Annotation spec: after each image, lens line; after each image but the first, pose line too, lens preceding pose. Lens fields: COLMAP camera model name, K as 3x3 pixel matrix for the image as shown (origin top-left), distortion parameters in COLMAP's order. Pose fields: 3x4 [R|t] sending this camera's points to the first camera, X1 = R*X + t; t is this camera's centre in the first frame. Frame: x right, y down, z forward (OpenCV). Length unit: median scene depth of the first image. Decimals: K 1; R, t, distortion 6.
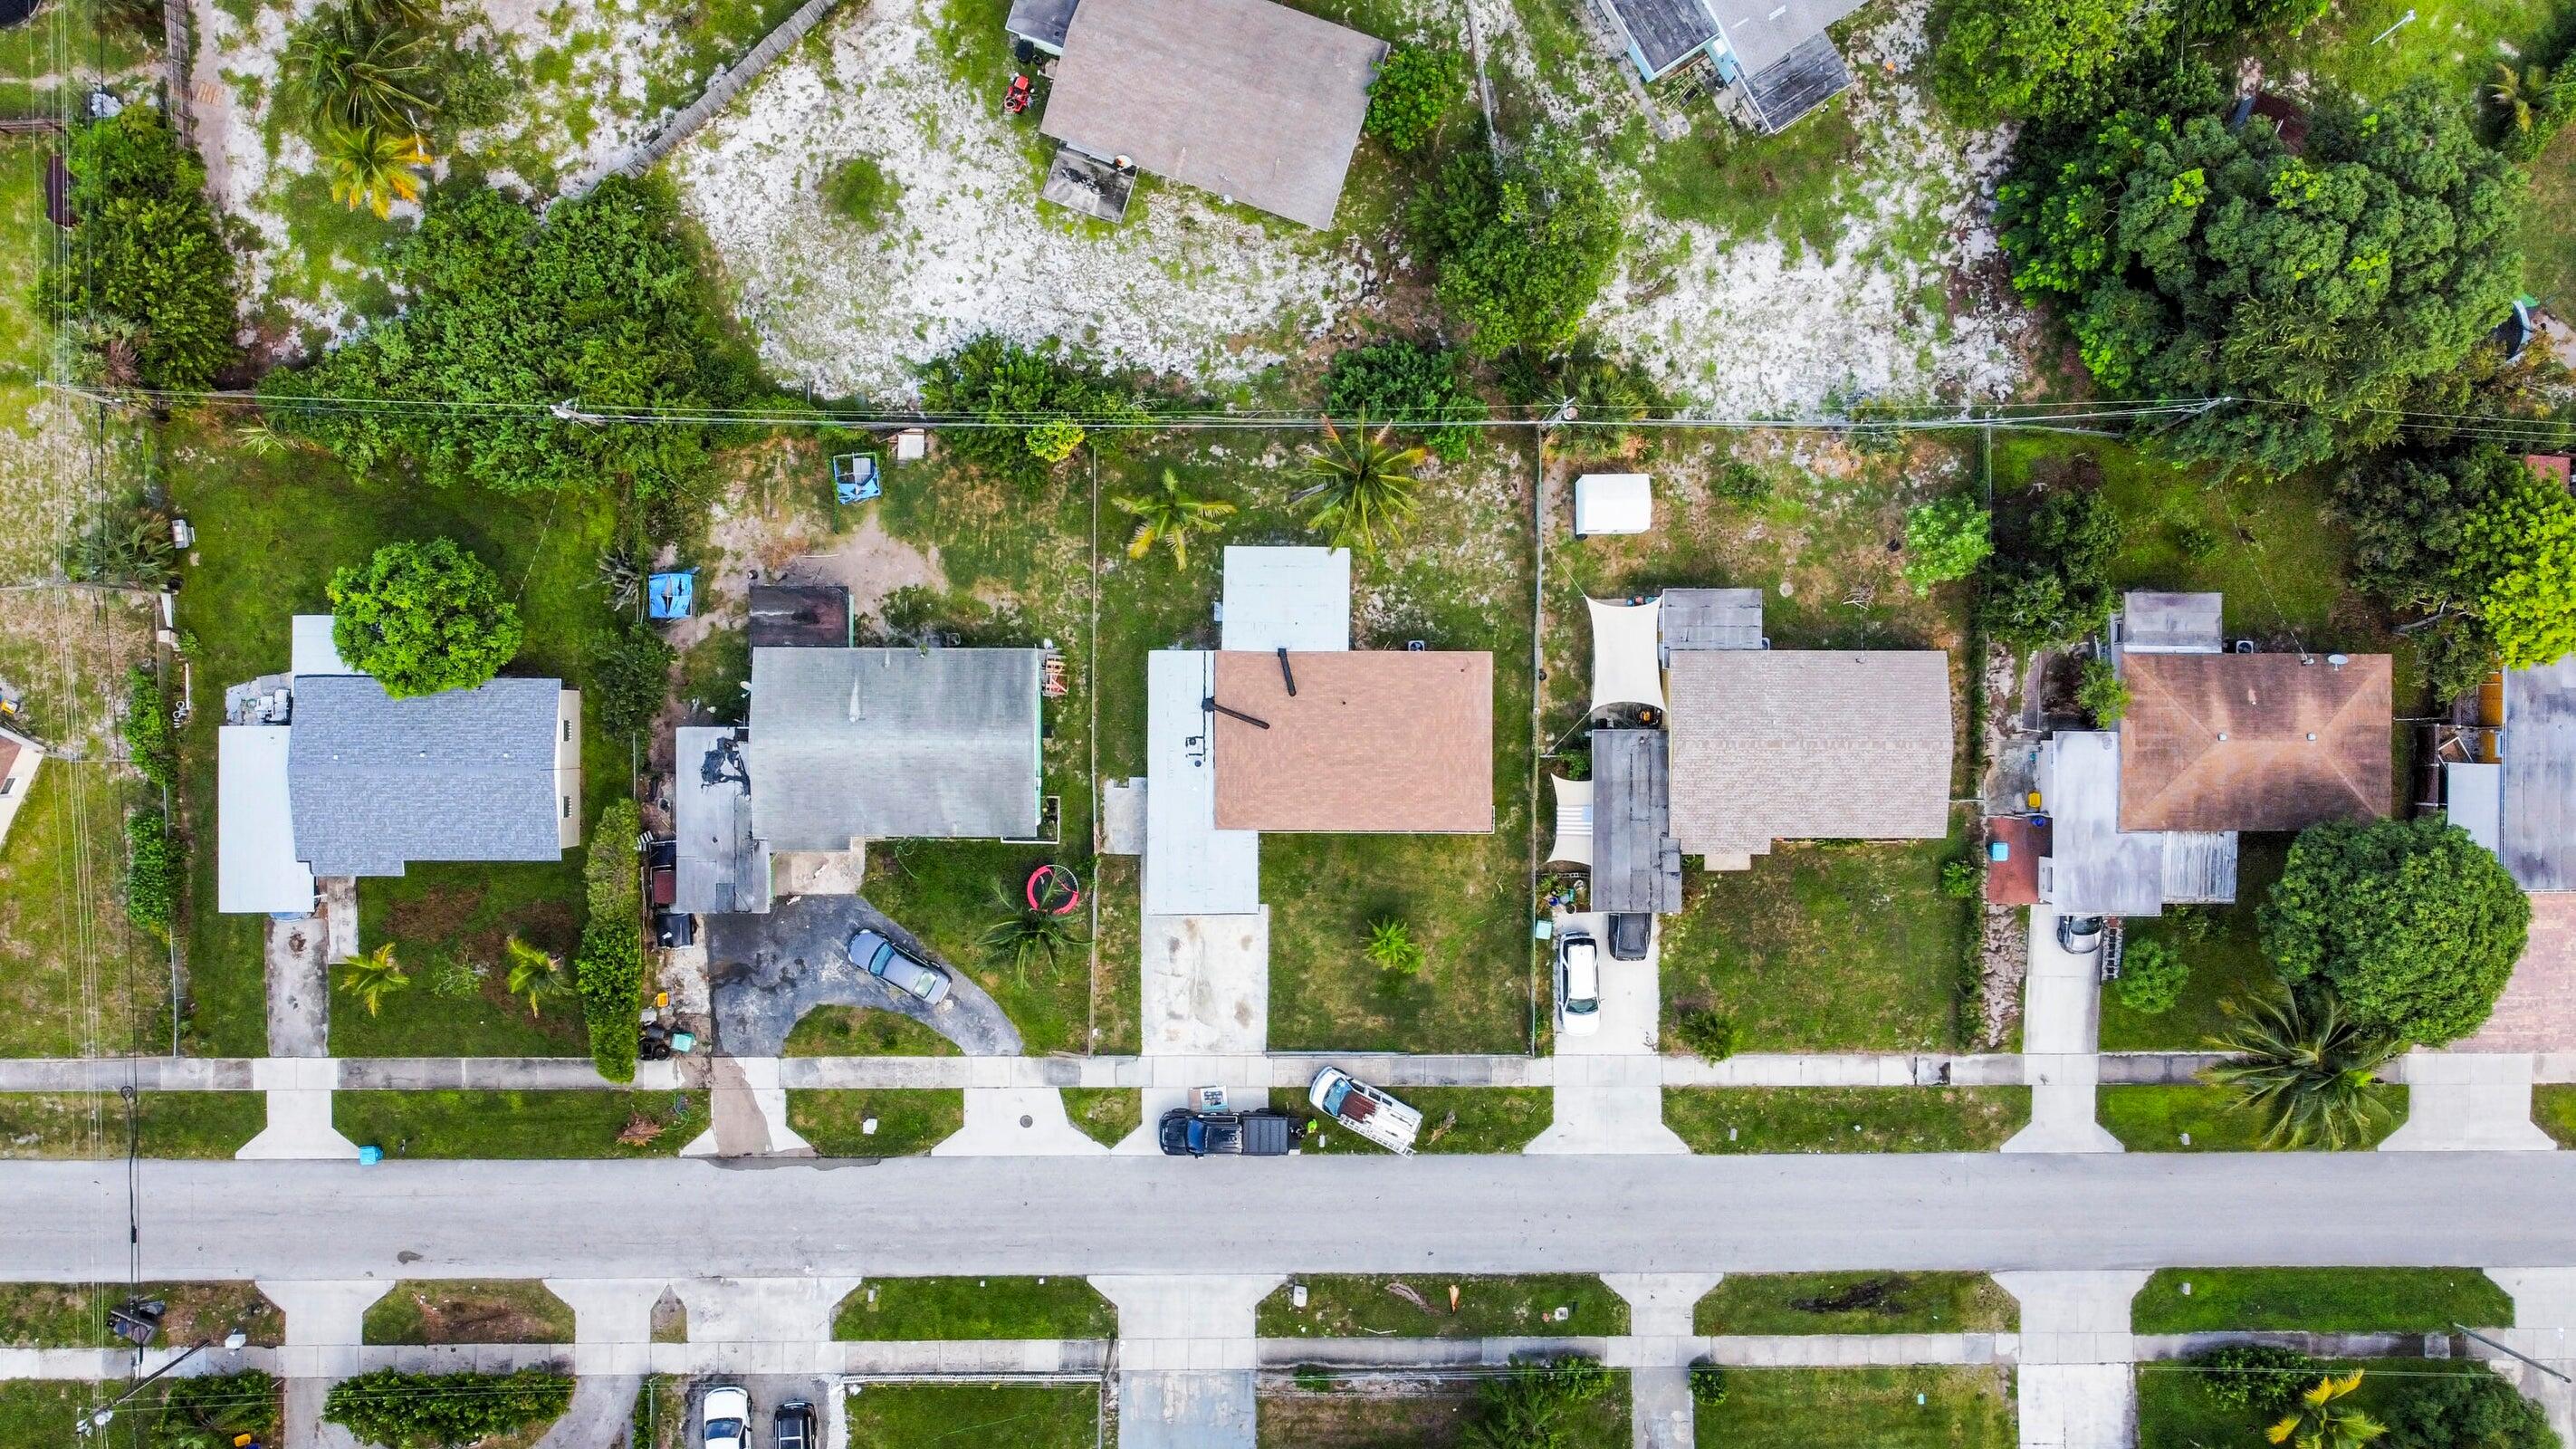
lens RADIAL K [[1962.8, 0, 1288.0], [0, 1962.8, 724.5], [0, 0, 1]] dist [-0.002383, -0.002612]
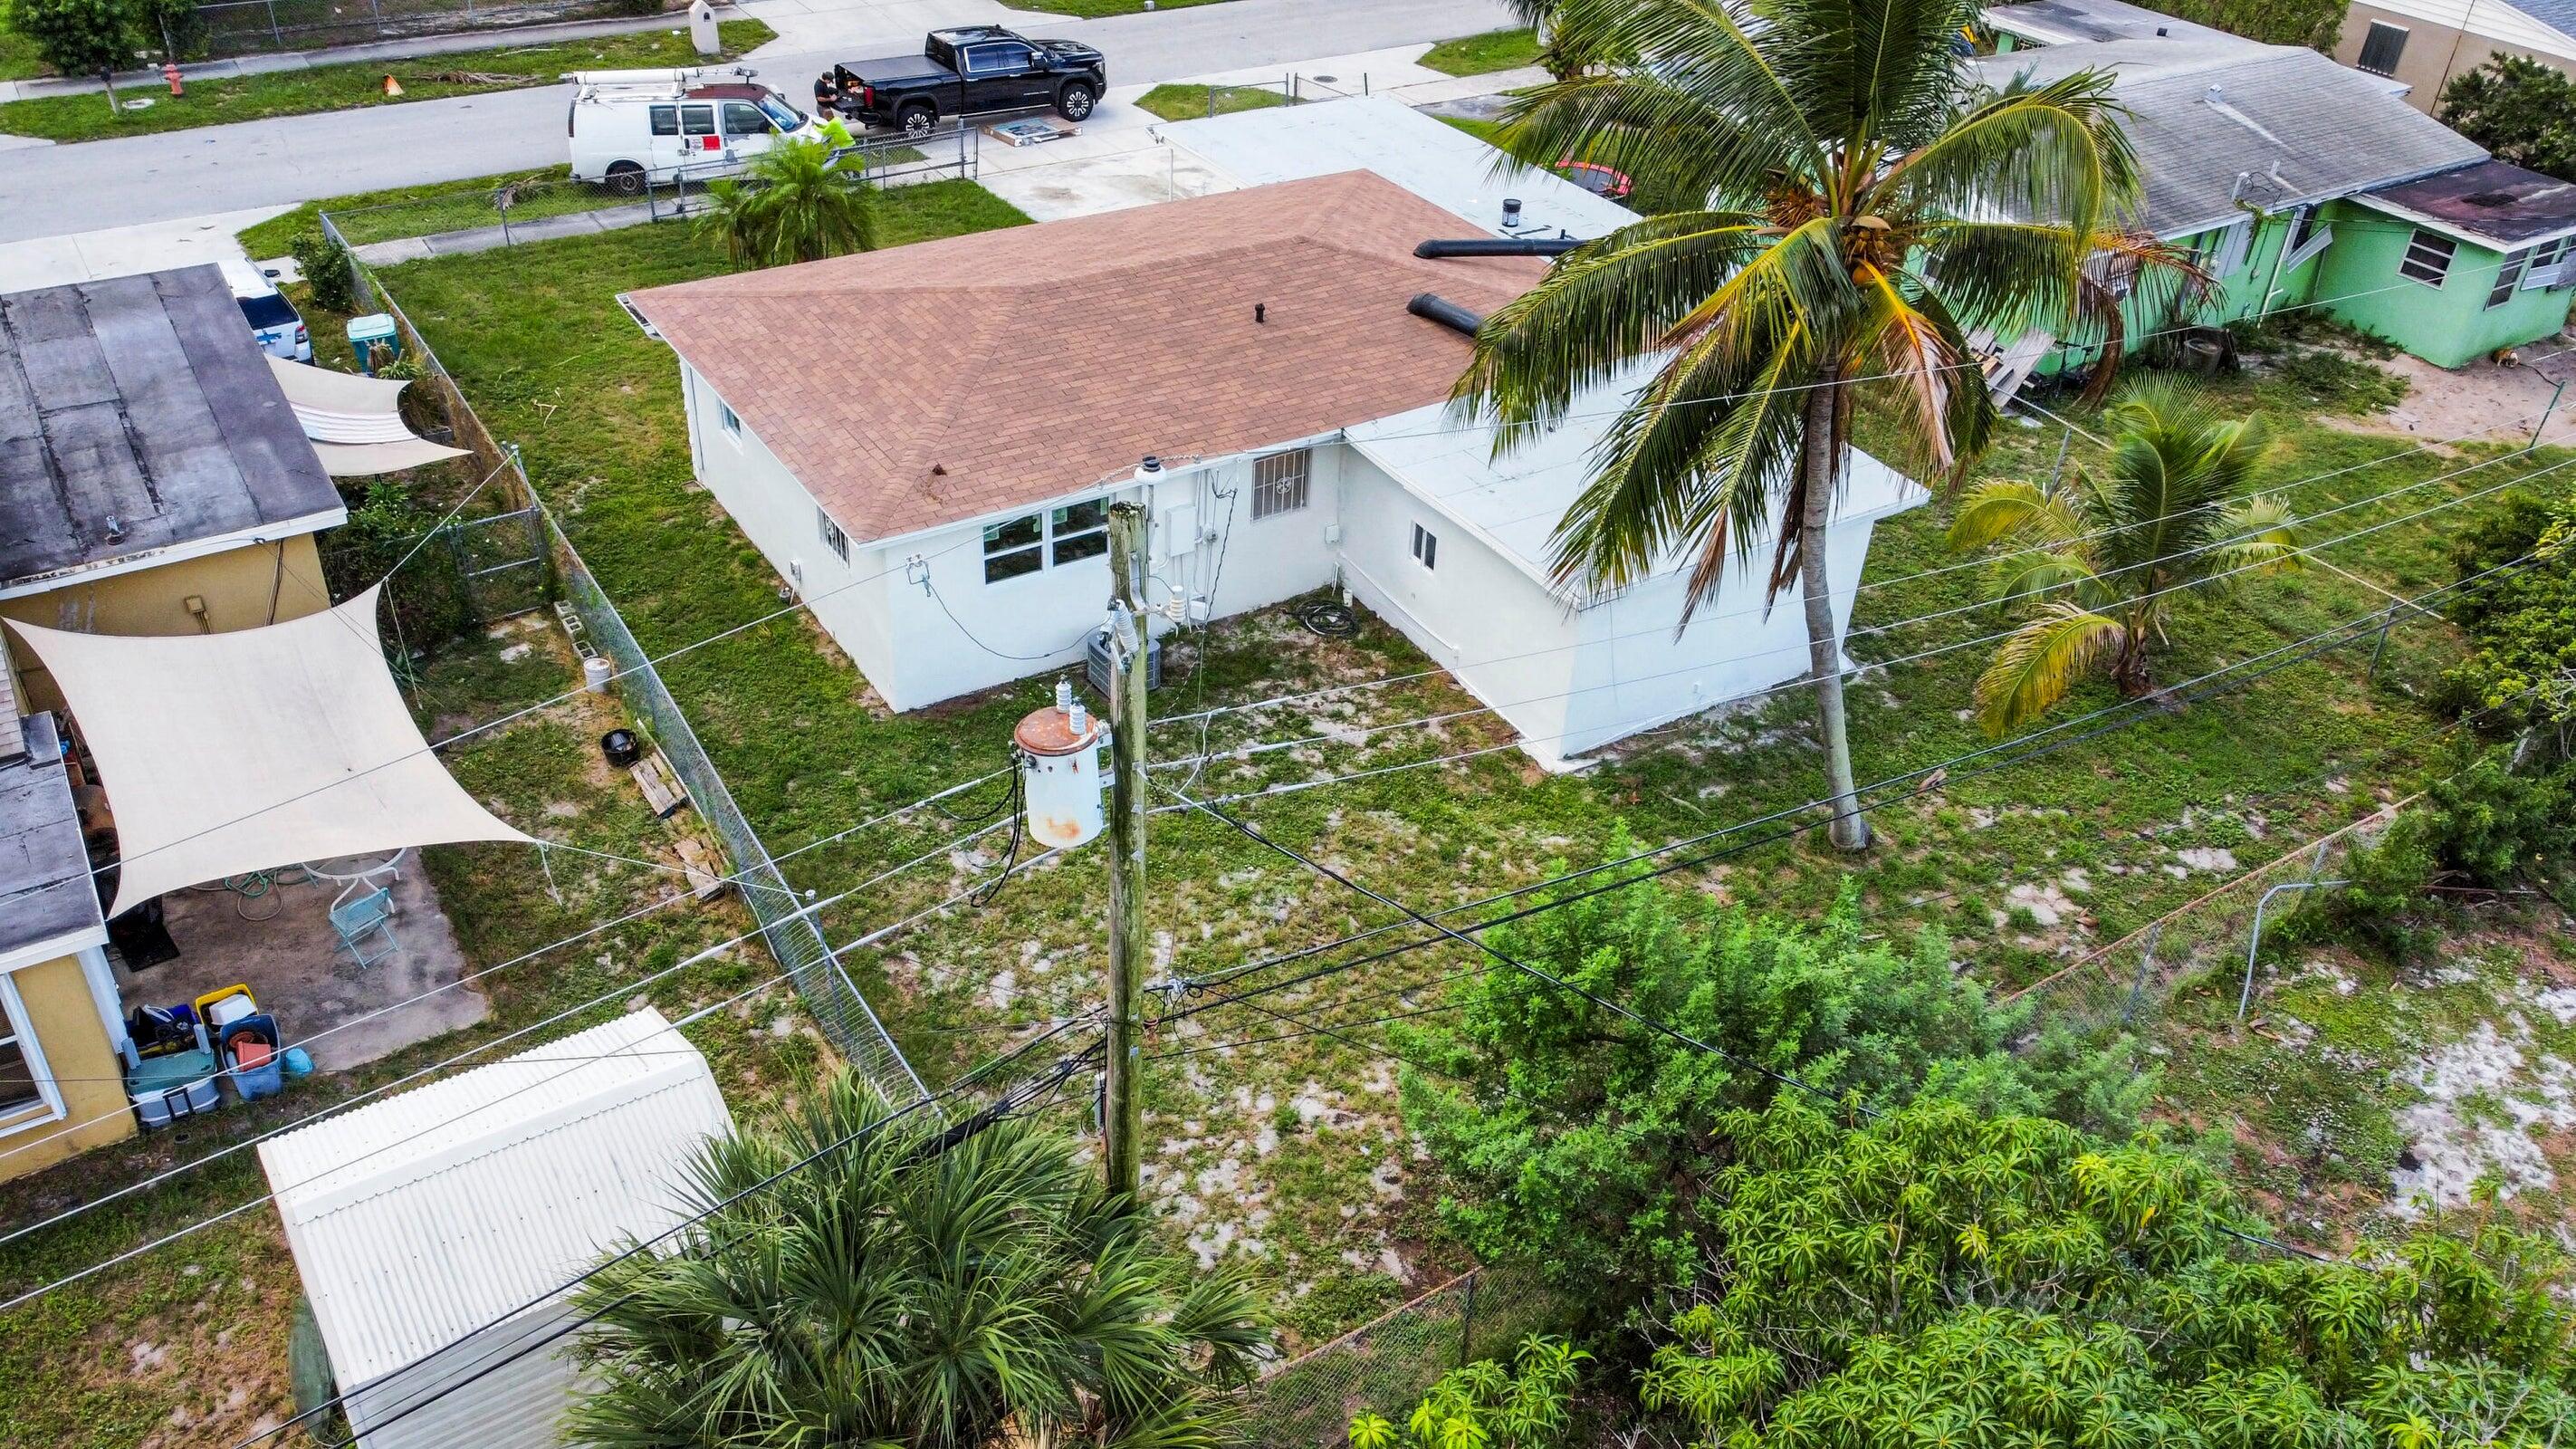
lens RADIAL K [[1962.8, 0, 1288.0], [0, 1962.8, 724.5], [0, 0, 1]] dist [-0.002383, -0.002612]
pose [[-0.832531, 0.270470, -0.483466, 0.177681], [-0.551454, -0.487846, 0.676687, -0.235672], [-0.052833, 0.829971, 0.555298, 0.852787]]
